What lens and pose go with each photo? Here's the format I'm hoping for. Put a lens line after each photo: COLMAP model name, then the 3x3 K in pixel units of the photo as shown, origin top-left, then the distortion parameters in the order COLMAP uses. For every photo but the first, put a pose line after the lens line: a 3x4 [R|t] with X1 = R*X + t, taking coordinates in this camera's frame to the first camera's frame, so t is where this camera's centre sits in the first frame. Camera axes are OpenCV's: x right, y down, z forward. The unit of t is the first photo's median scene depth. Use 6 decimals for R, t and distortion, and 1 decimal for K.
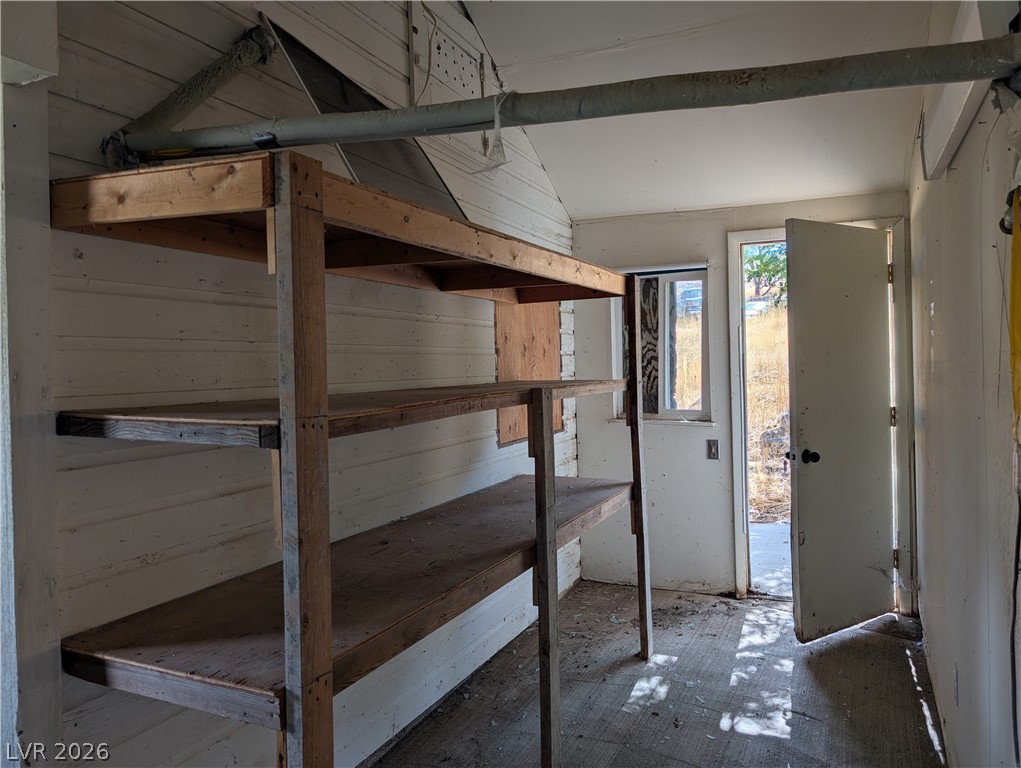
lens RADIAL K [[728.3, 0, 514.0], [0, 728.3, 377.4], [0, 0, 1]] dist [0.018205, -0.019248]
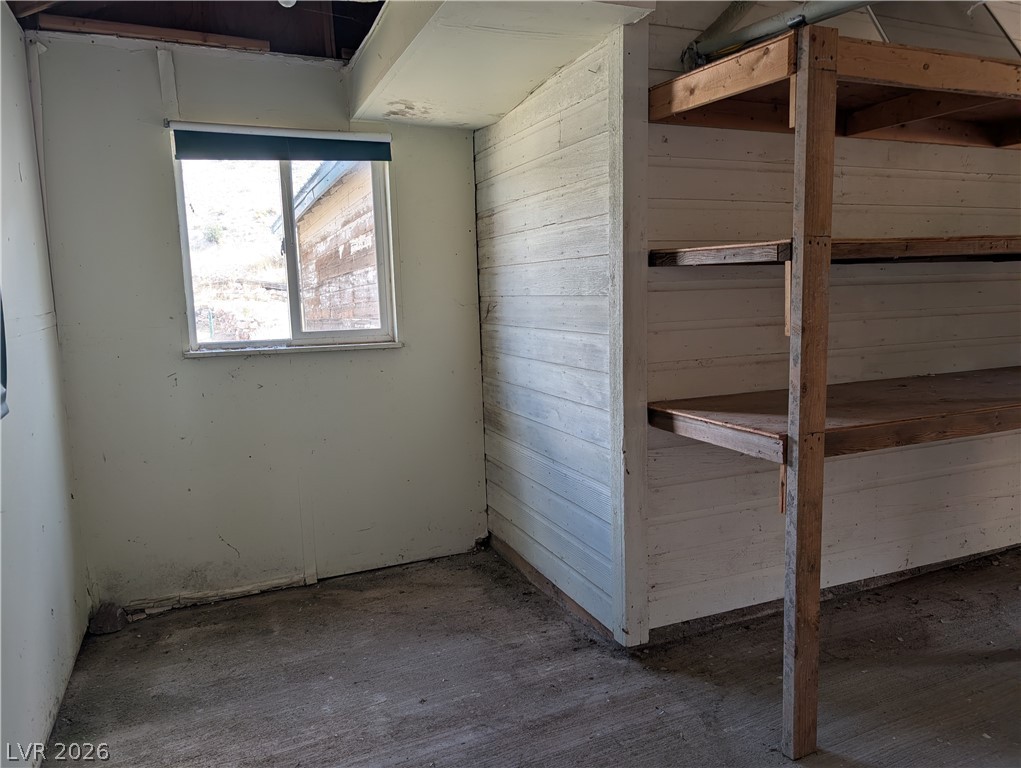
lens RADIAL K [[728.3, 0, 512.2], [0, 728.3, 382.0], [0, 0, 1]] dist [0.018205, -0.019248]
pose [[0.740256, 0.083501, -0.667120, 0.196821], [0.001097, 0.992106, 0.125395, 0.137600], [0.672325, -0.093556, 0.734321, -0.327350]]
